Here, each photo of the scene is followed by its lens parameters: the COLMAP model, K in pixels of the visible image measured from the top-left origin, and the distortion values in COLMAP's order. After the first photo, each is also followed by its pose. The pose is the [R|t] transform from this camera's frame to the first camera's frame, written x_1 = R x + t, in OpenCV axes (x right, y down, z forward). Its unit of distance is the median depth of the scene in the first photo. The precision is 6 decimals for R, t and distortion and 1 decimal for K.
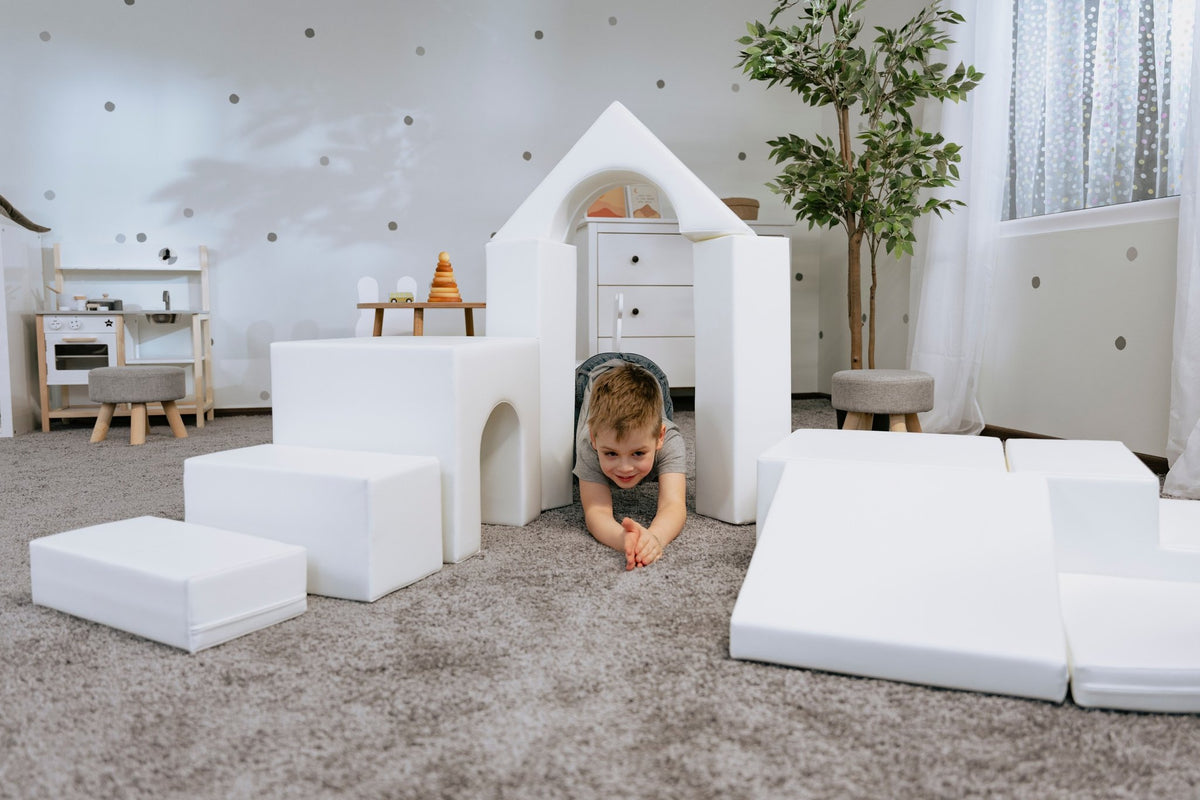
lens RADIAL K [[908.2, 0, 602.8], [0, 908.2, 391.3], [0, 0, 1]] dist [-0.002209, -0.009907]
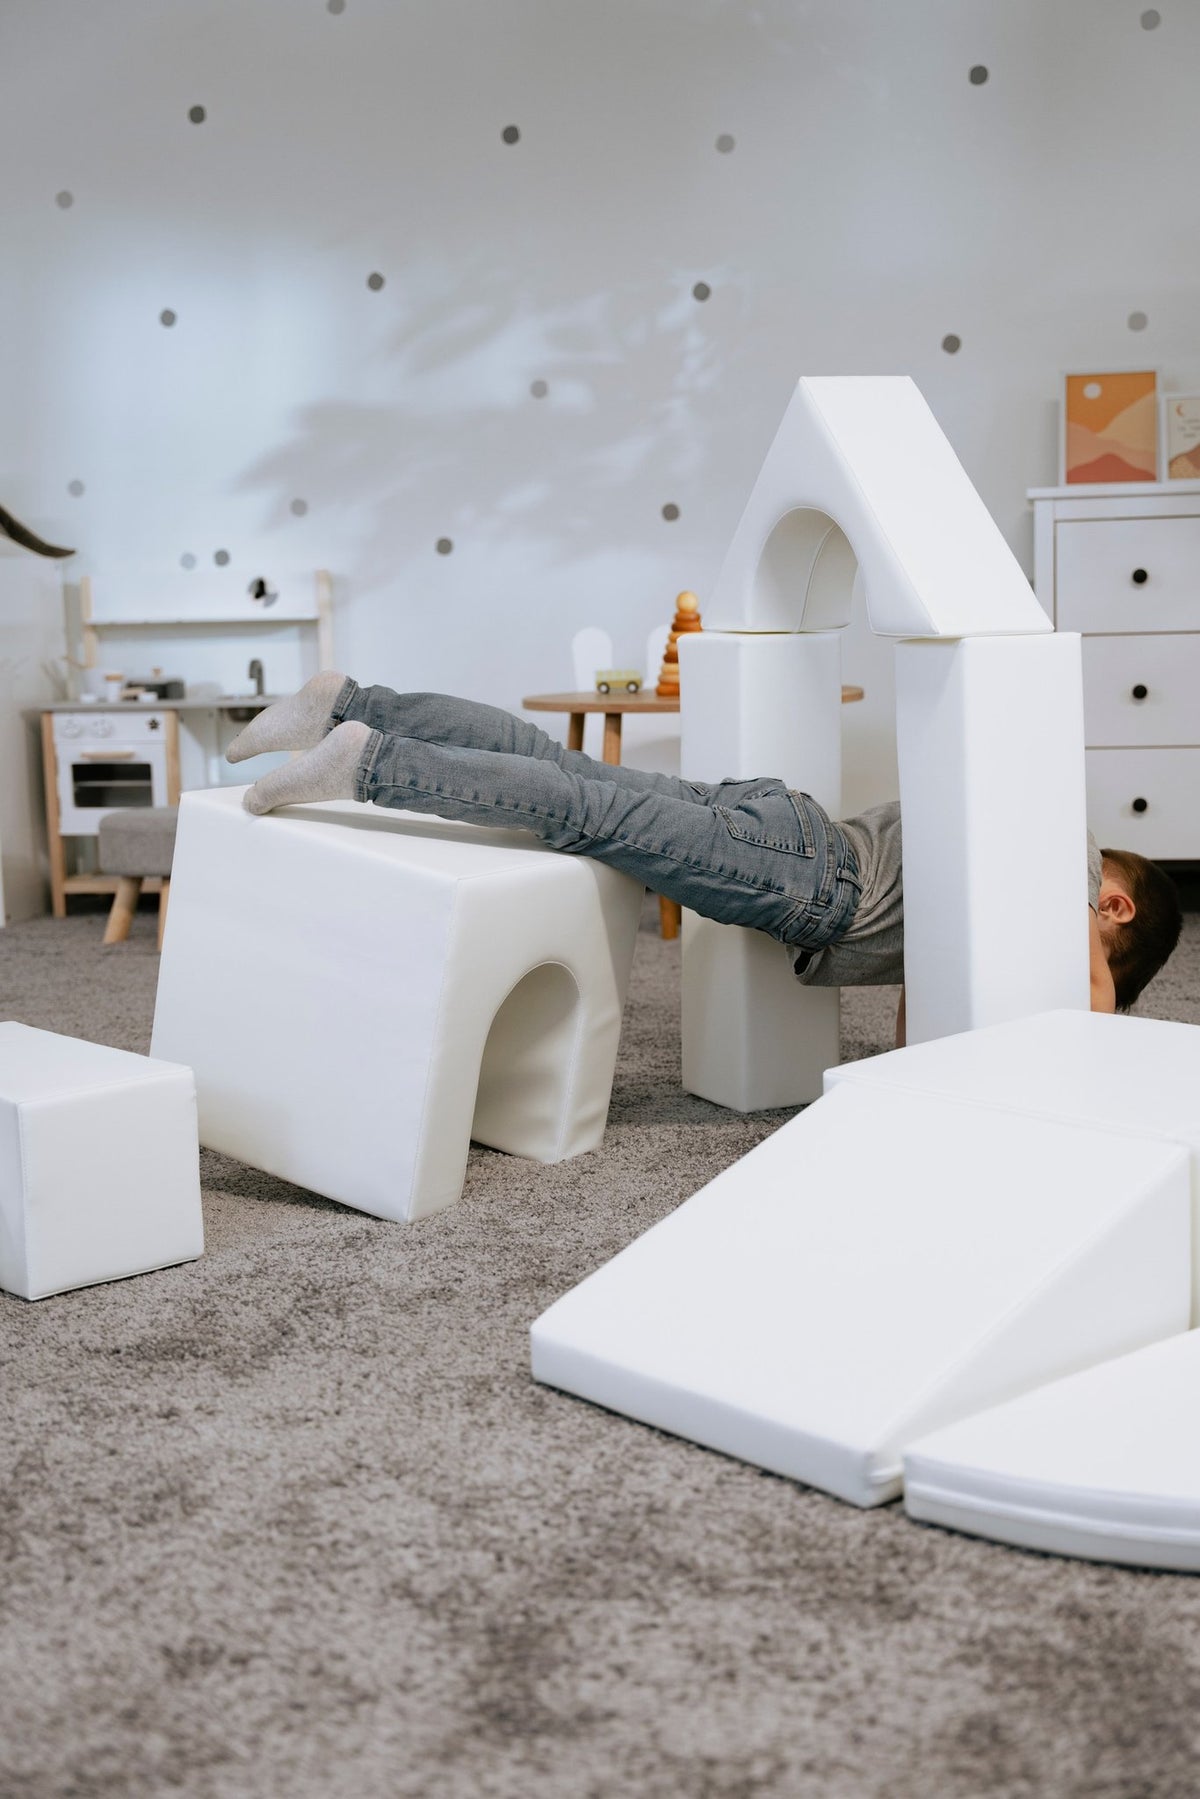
lens RADIAL K [[2201.3, 0, 604.7], [0, 2201.3, 898.9], [0, 0, 1]] dist [-0.008561, -0.006474]
pose [[0.918312, 0.029418, -0.394762, 0.241941], [-0.008023, 0.998413, 0.055739, -0.045920], [0.395776, -0.048019, 0.917091, -0.128274]]
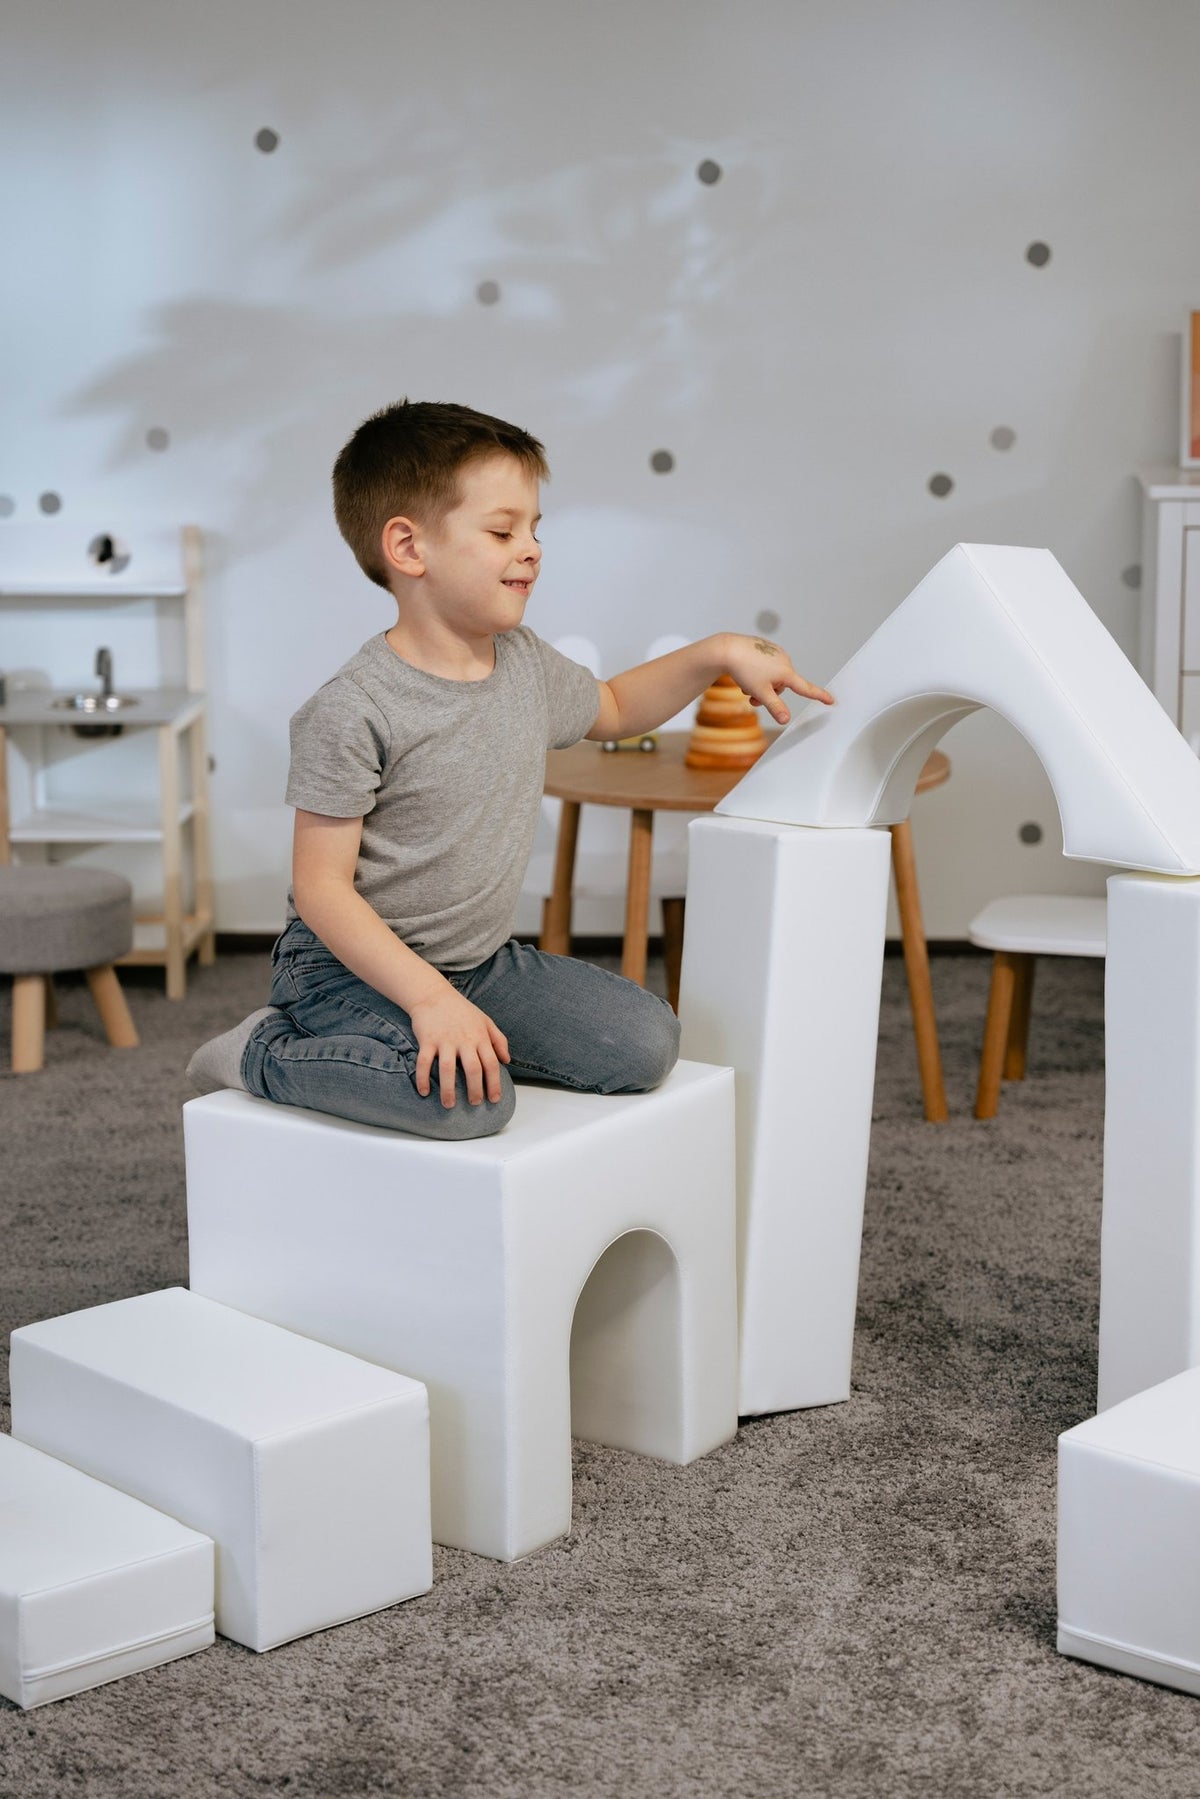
lens RADIAL K [[3256.8, 0, 596.7], [0, 3256.8, 899.5], [0, 0, 1]] dist [0.021554, 0.184749]
pose [[0.945802, 0.055078, -0.320040, 0.204416], [-0.020606, 0.993705, 0.110120, -0.173839], [0.324091, -0.097557, 0.940982, -0.314864]]
